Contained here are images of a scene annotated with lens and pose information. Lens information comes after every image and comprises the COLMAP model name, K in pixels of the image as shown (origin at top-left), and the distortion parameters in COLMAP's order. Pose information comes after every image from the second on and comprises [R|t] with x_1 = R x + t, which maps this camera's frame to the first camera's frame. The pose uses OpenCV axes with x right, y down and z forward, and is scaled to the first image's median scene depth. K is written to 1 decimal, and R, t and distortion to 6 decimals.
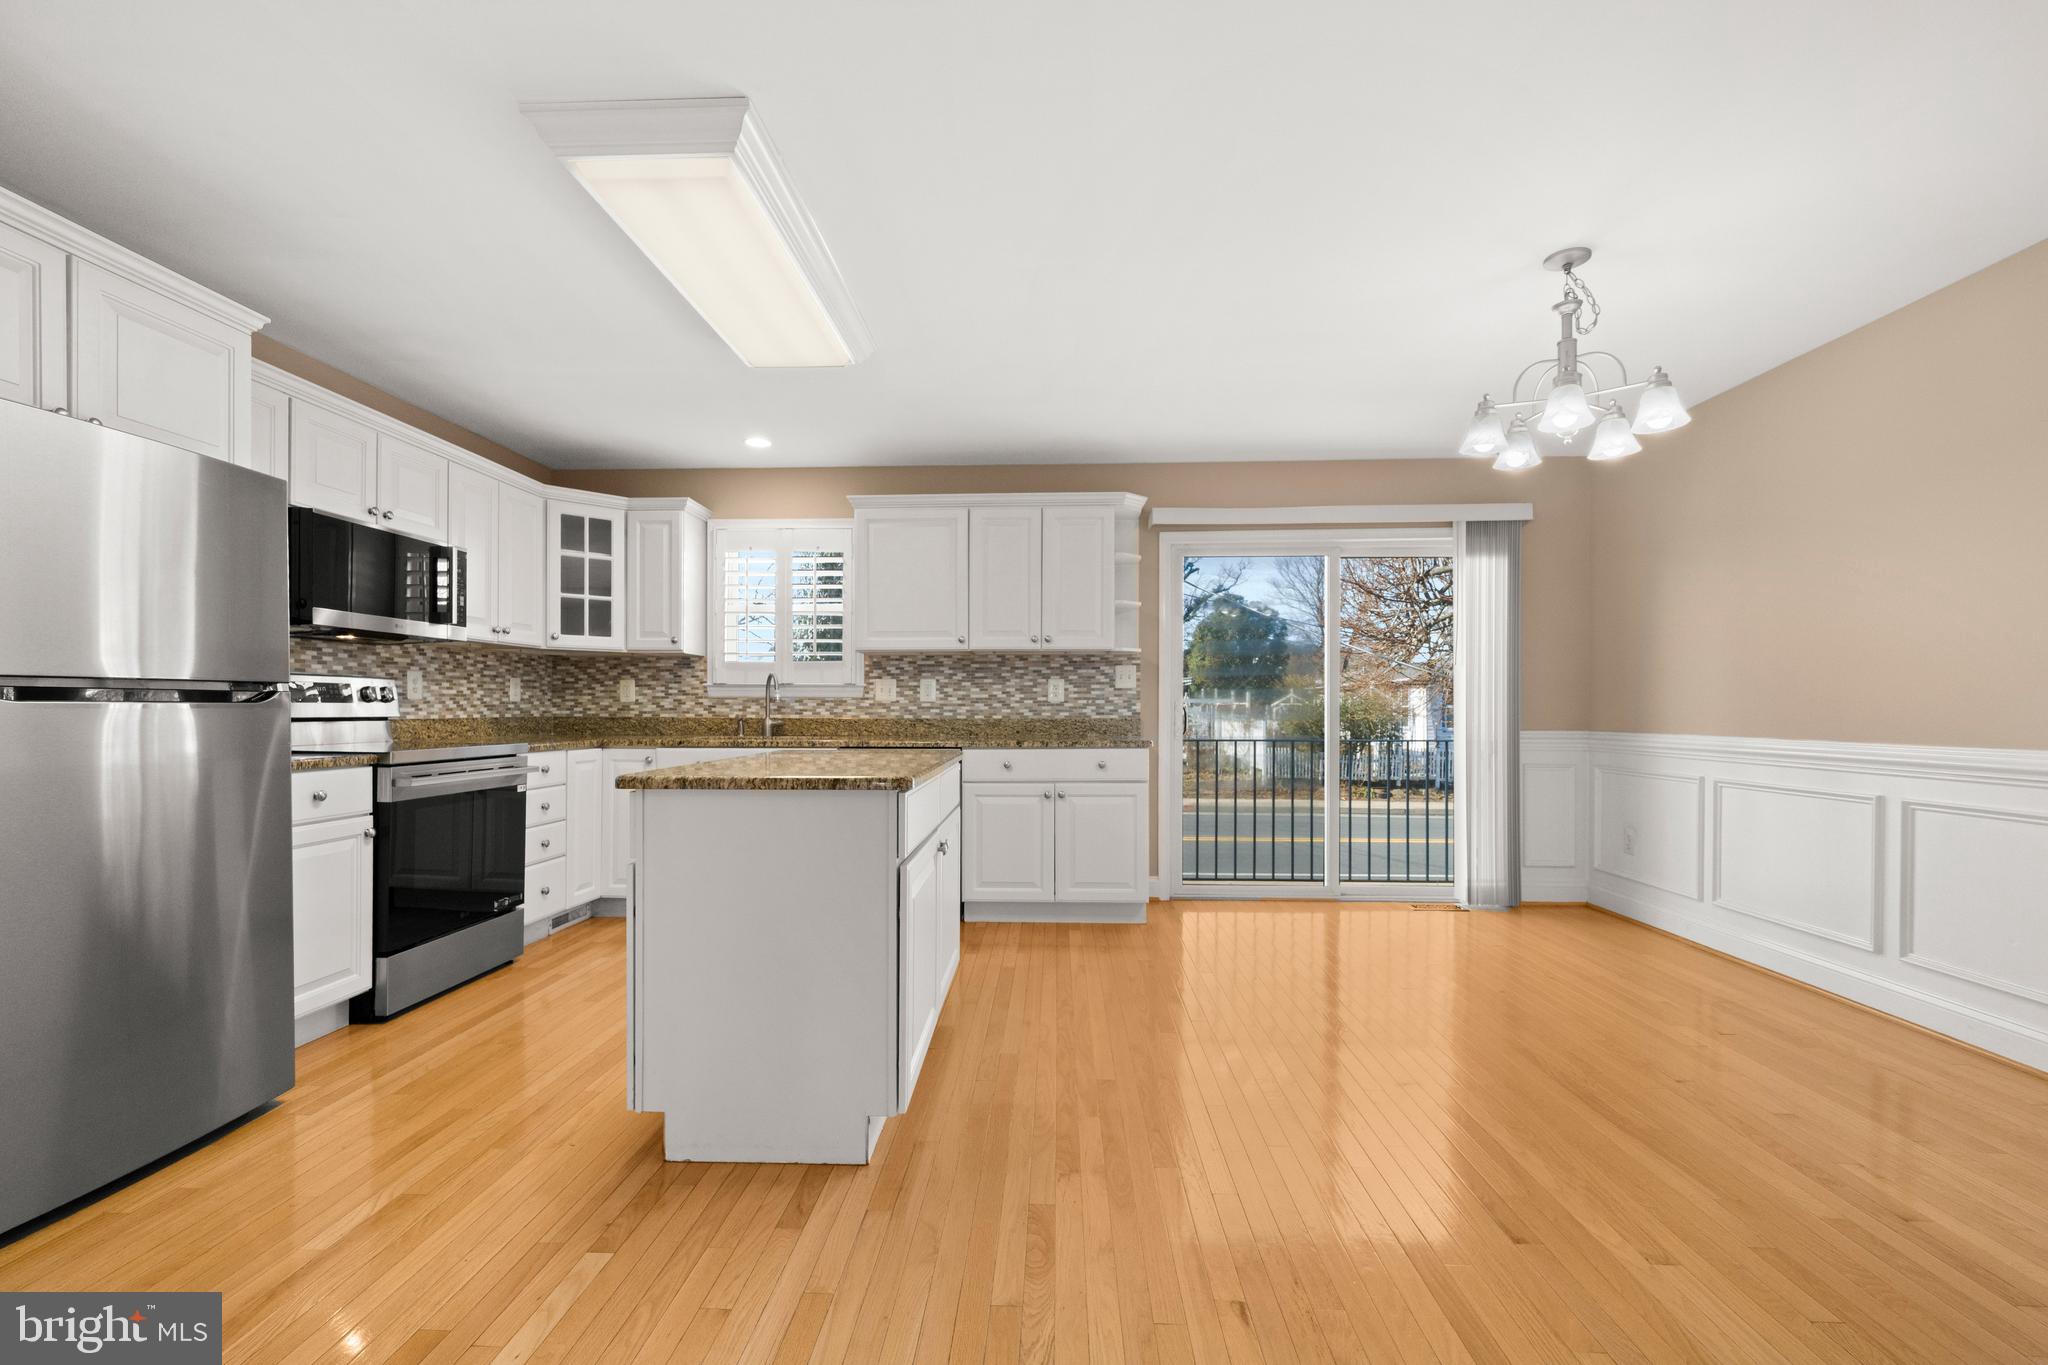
lens RADIAL K [[874.7, 0, 1017.6], [0, 874.7, 709.2], [0, 0, 1]] dist [-0.000775, -0.000035]
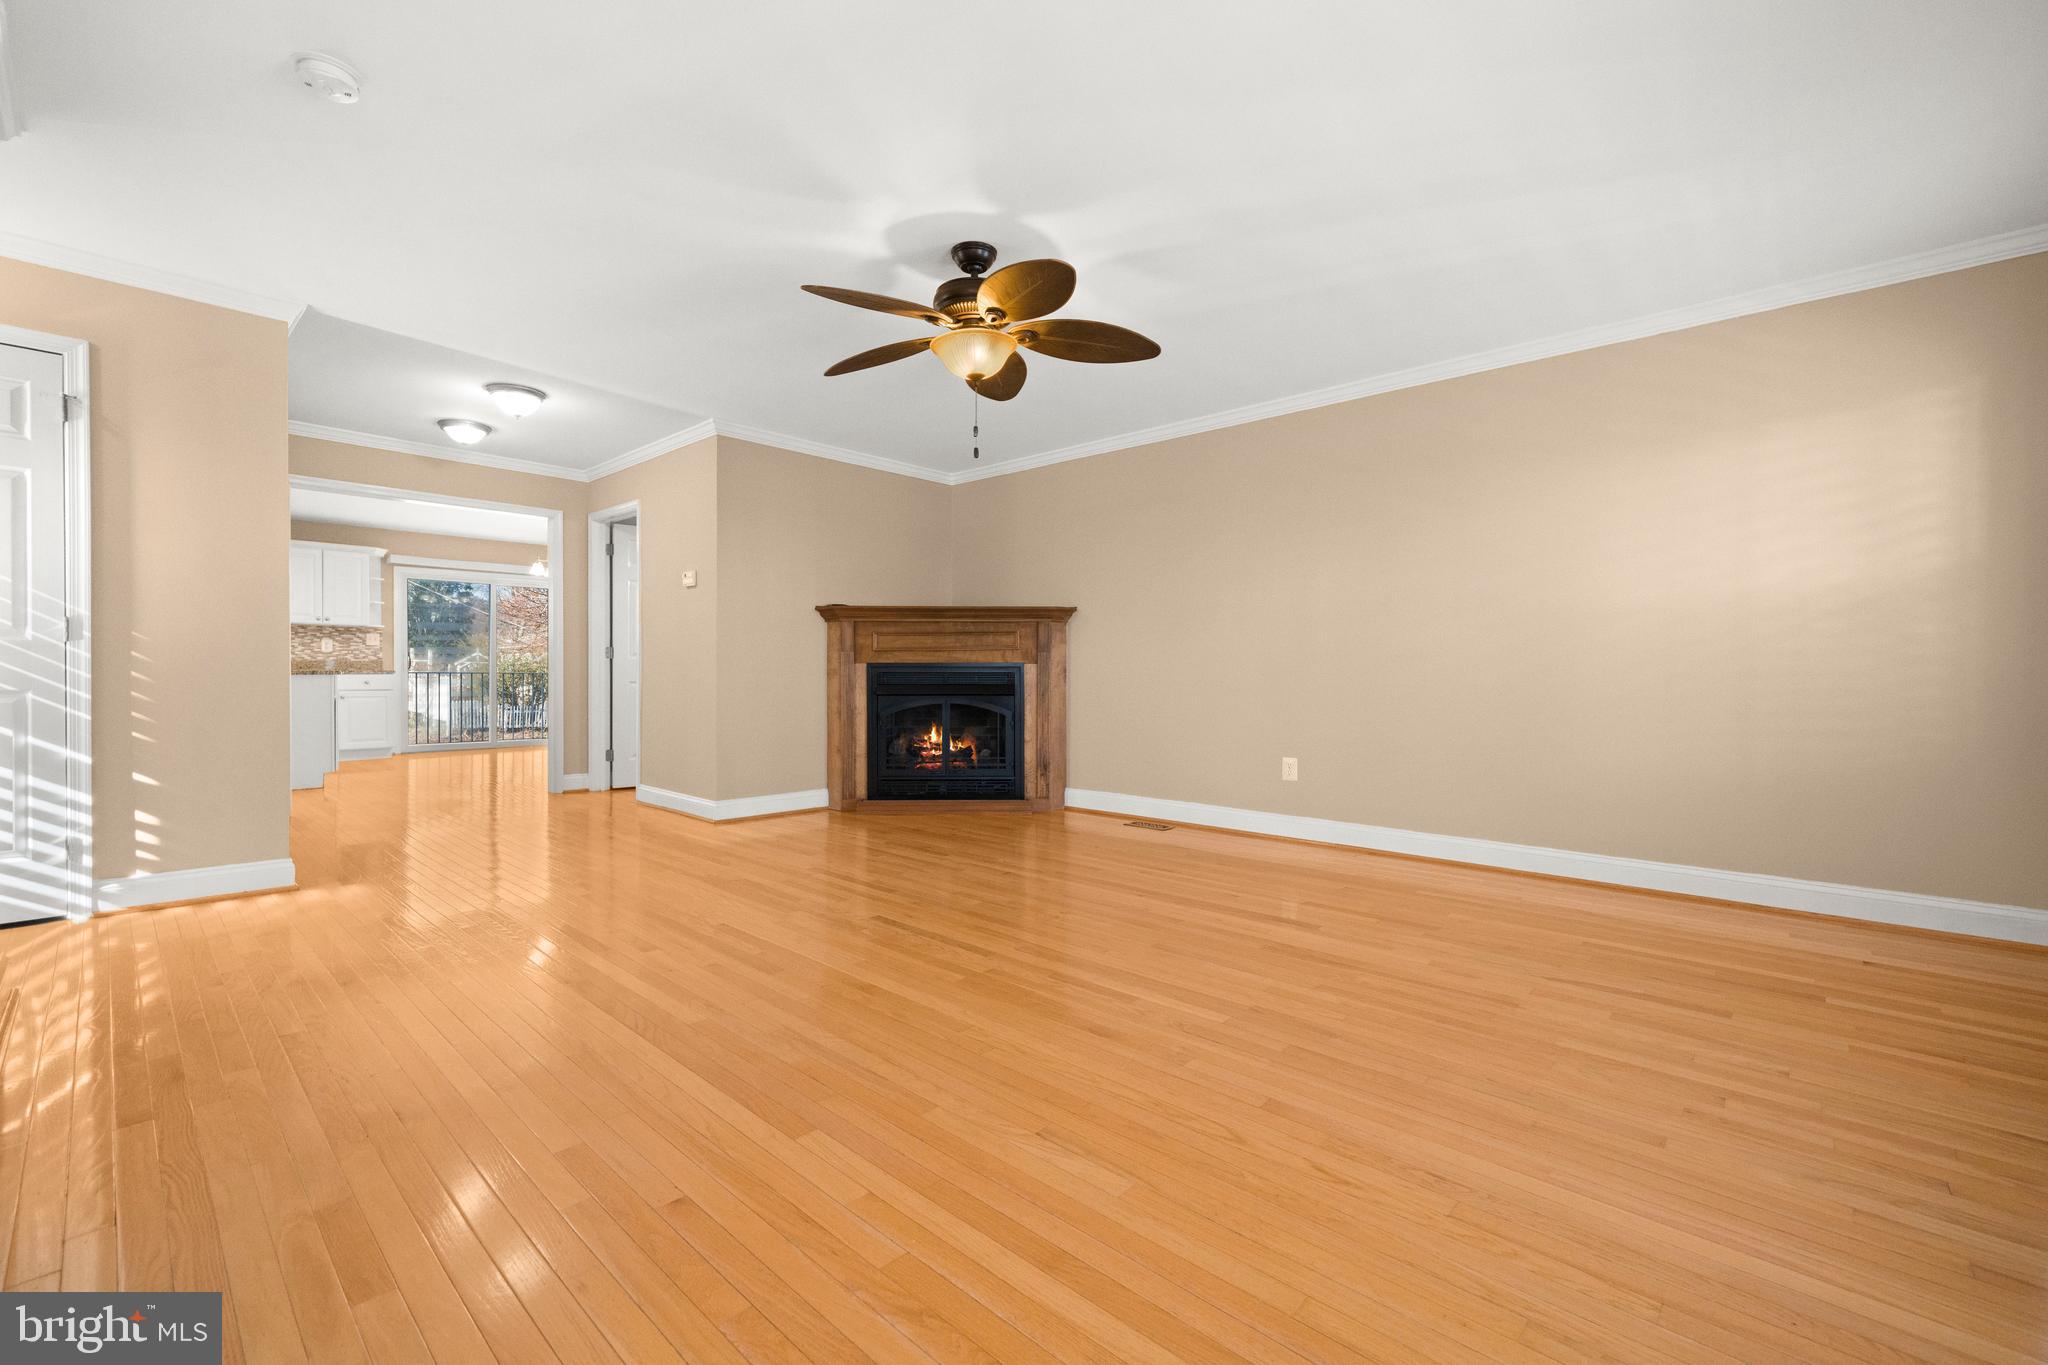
lens RADIAL K [[843.4, 0, 1028.3], [0, 843.4, 687.3], [0, 0, 1]] dist [-0.000458, 0.000014]
pose [[0.636516, -0.009720, 0.771202, -0.415313], [-0.005227, 0.999843, 0.016915, 0.031415], [-0.771246, -0.014798, 0.636366, -1.382815]]
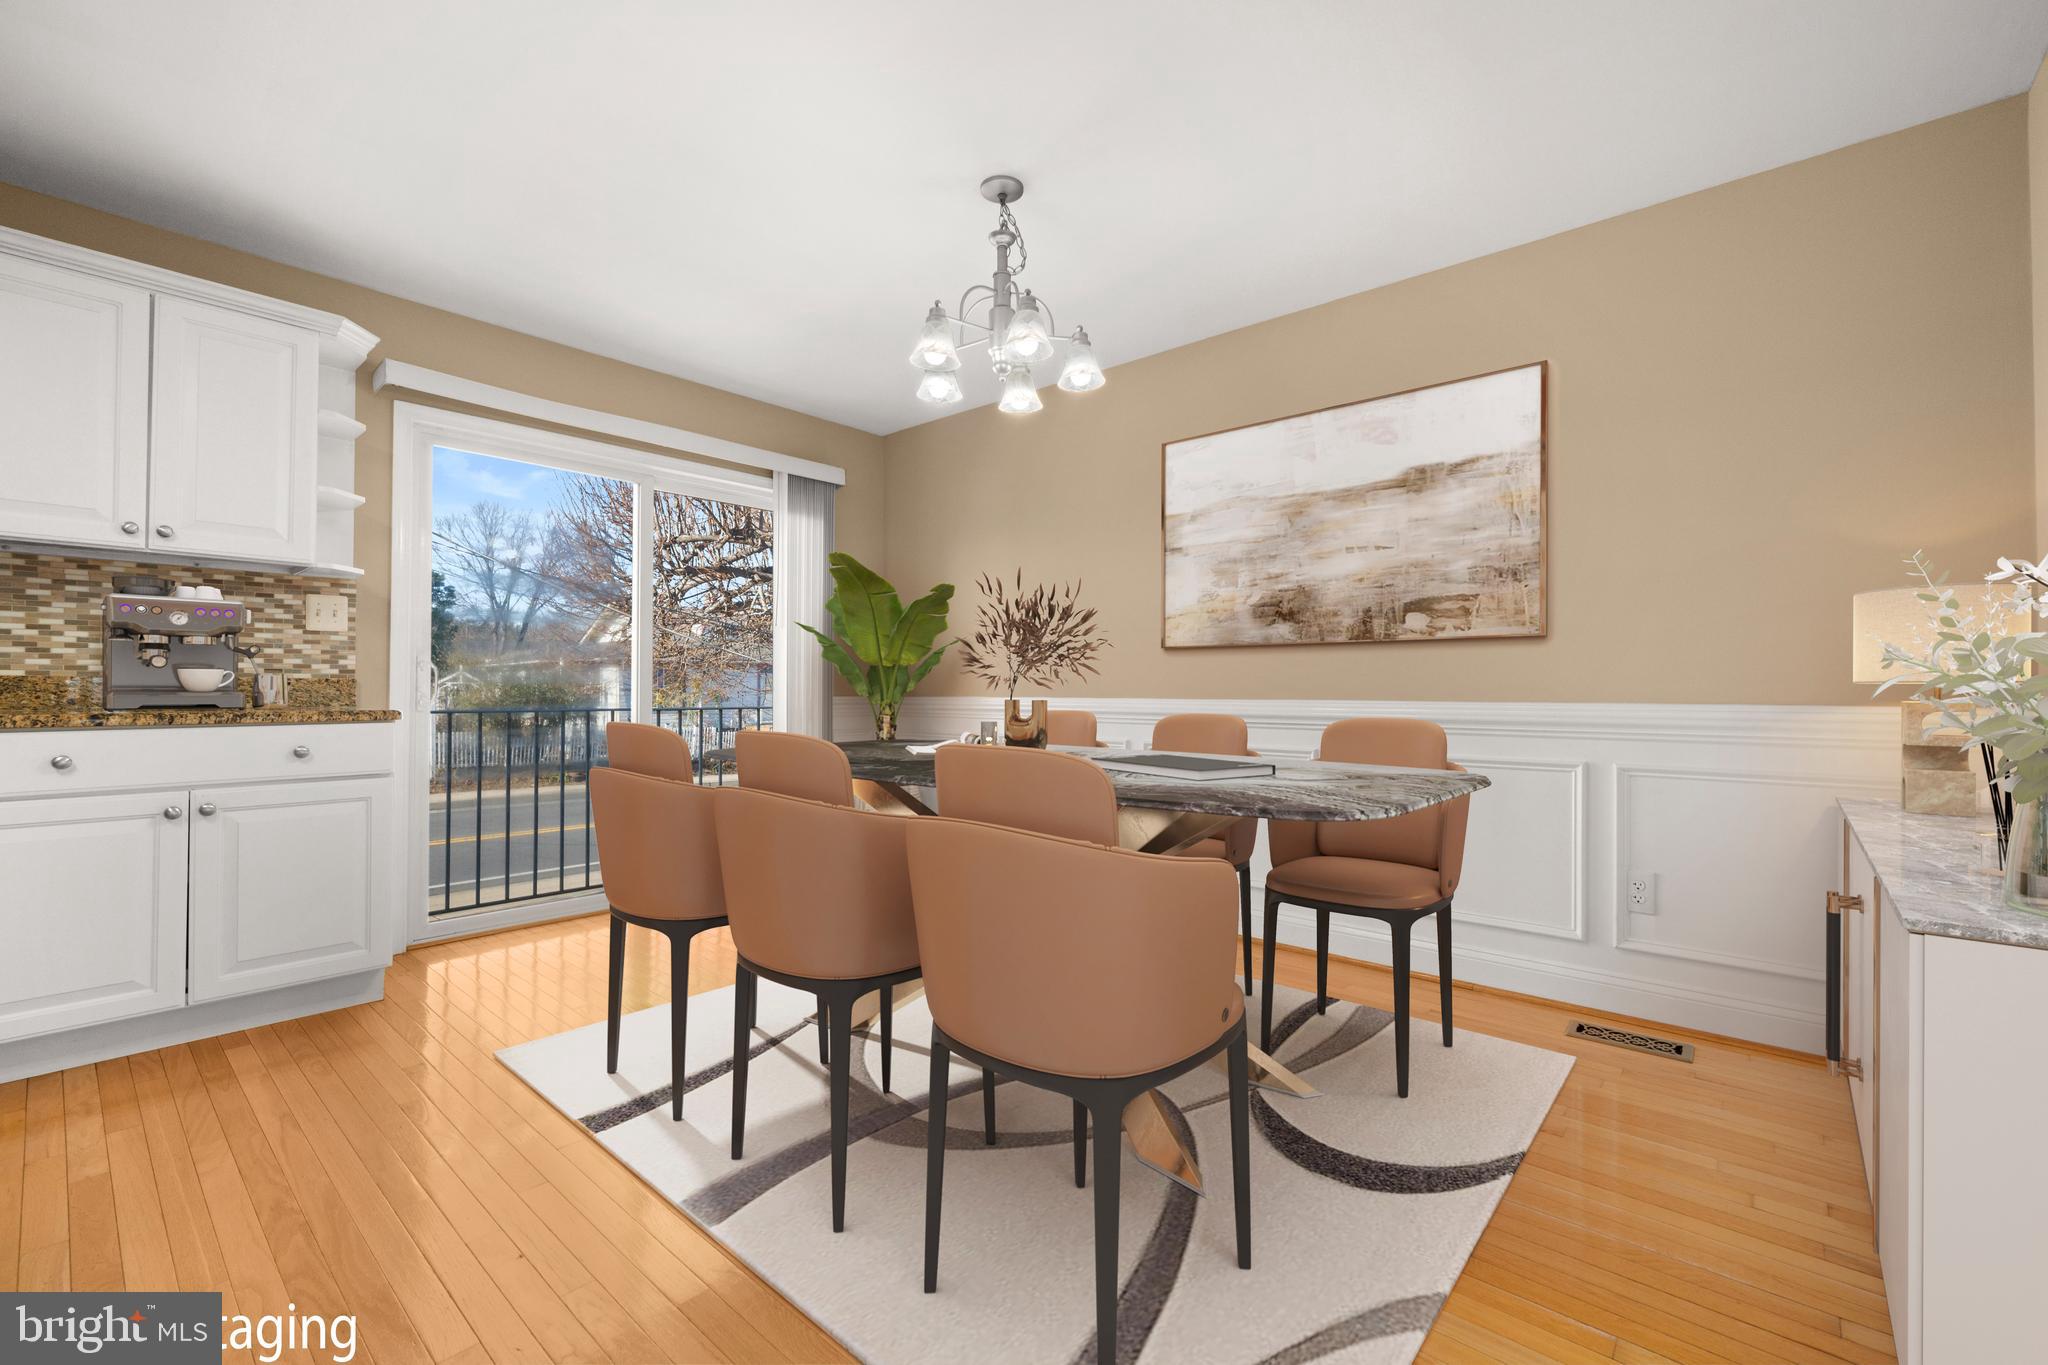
lens RADIAL K [[854.6, 0, 1019.8], [0, 854.6, 682.5], [0, 0, 1]] dist [-0.000726, 0.000441]
pose [[0.624387, 0.010527, 0.781044, -0.048193], [-0.002563, 0.999931, -0.011429, 0.019891], [-0.781111, 0.005134, 0.624371, 0.234695]]
